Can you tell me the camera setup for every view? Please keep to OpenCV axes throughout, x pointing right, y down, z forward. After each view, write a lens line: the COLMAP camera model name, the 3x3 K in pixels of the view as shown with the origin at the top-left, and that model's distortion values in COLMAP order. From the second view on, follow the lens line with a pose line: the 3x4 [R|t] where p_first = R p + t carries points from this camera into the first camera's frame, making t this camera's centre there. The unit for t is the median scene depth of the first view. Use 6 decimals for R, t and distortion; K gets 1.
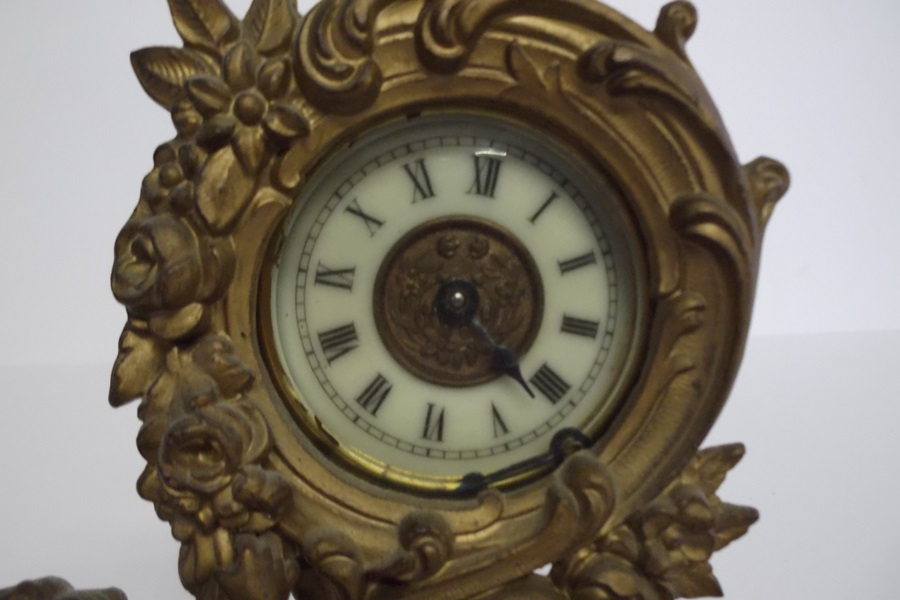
lens RADIAL K [[651.7, 0, 450.0], [0, 651.7, 300.0], [0, 0, 1]] dist [0.006878, 0.001737]
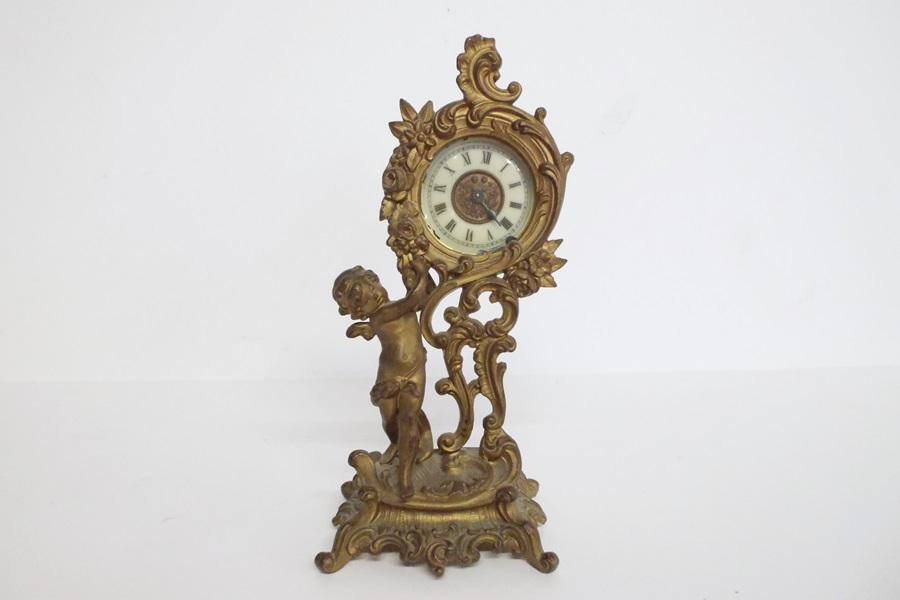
lens RADIAL K [[651.7, 0, 450.0], [0, 651.7, 300.0], [0, 0, 1]] dist [0.006878, 0.001737]
pose [[0.997418, 0.020600, -0.068792, 0.123754], [-0.021146, 0.999750, -0.007215, 0.616260], [0.068626, 0.008652, 0.997605, -2.533187]]
